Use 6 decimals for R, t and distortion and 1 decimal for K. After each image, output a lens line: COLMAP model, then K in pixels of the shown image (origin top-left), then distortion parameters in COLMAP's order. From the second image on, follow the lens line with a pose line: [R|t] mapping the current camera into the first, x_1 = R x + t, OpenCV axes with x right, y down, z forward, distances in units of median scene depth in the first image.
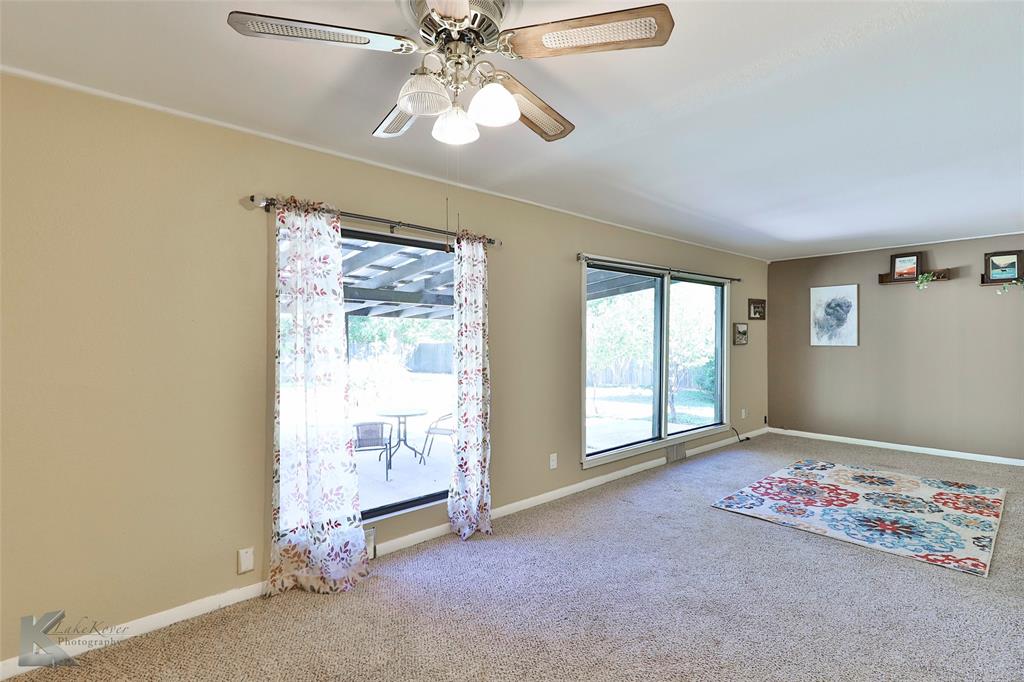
lens RADIAL K [[487.9, 0, 513.5], [0, 487.9, 341.5], [0, 0, 1]] dist [0.014042, -0.008589]
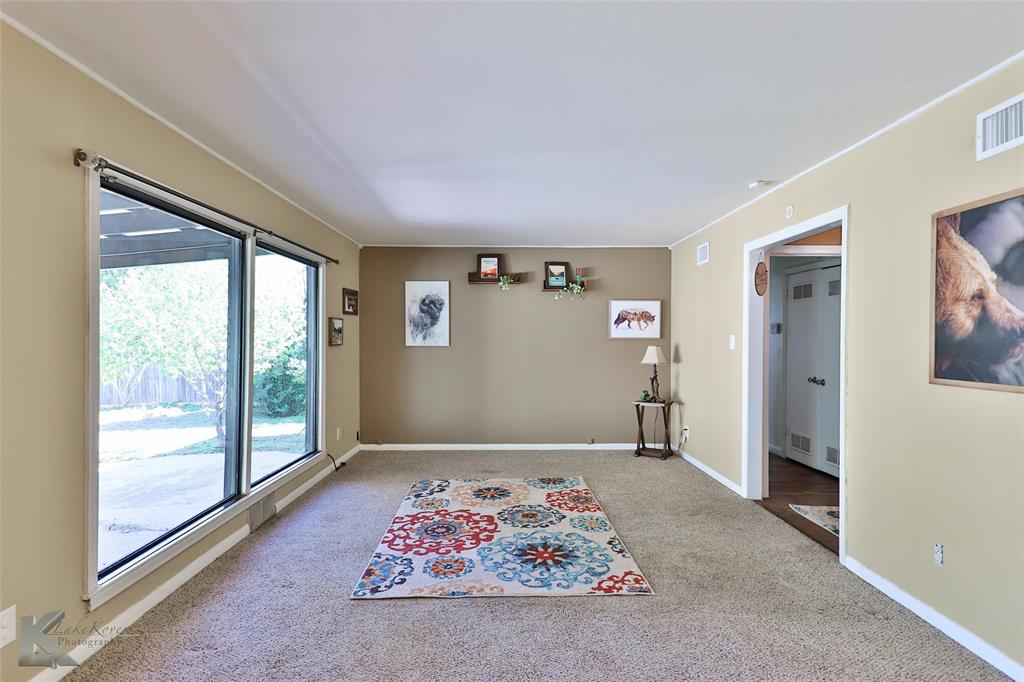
lens RADIAL K [[523.1, 0, 509.2], [0, 523.1, 341.4], [0, 0, 1]] dist [0.025854, -0.000820]
pose [[0.655801, 0.000852, 0.754933, 0.018824], [0.000979, 0.999998, -0.001979, 0.002864], [-0.754933, 0.002037, 0.655799, 0.340527]]
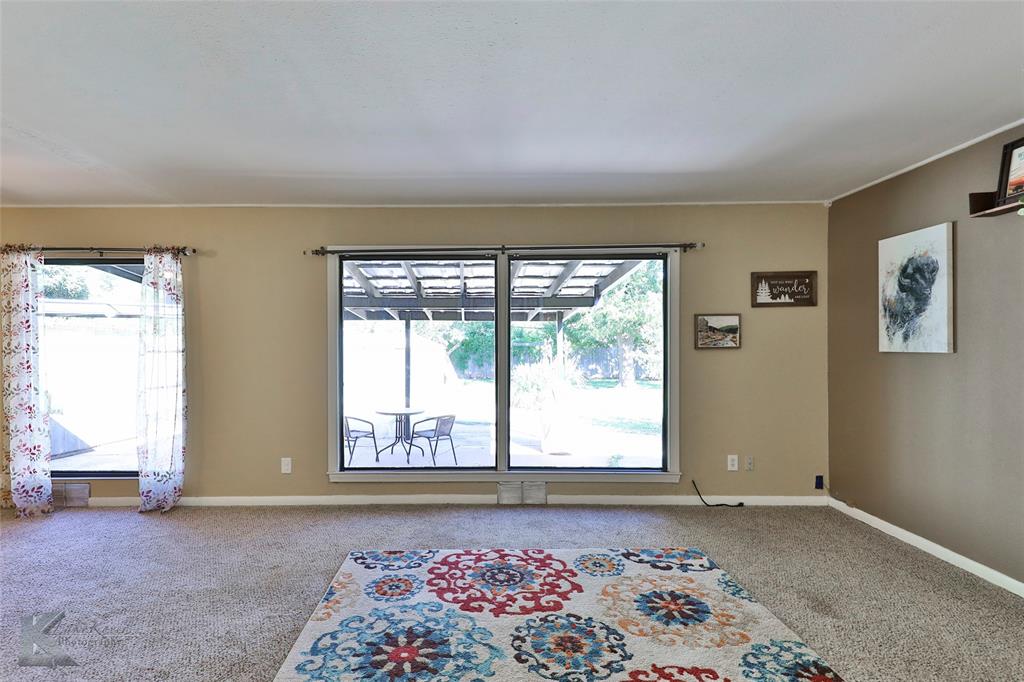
lens RADIAL K [[511.3, 0, 506.5], [0, 511.3, 342.7], [0, 0, 1]] dist [0.014154, -0.000896]
pose [[0.744337, -0.001217, -0.667803, 0.979227], [-0.004191, 0.999970, -0.006494, 0.005651], [0.667791, 0.007632, 0.744310, 0.478032]]
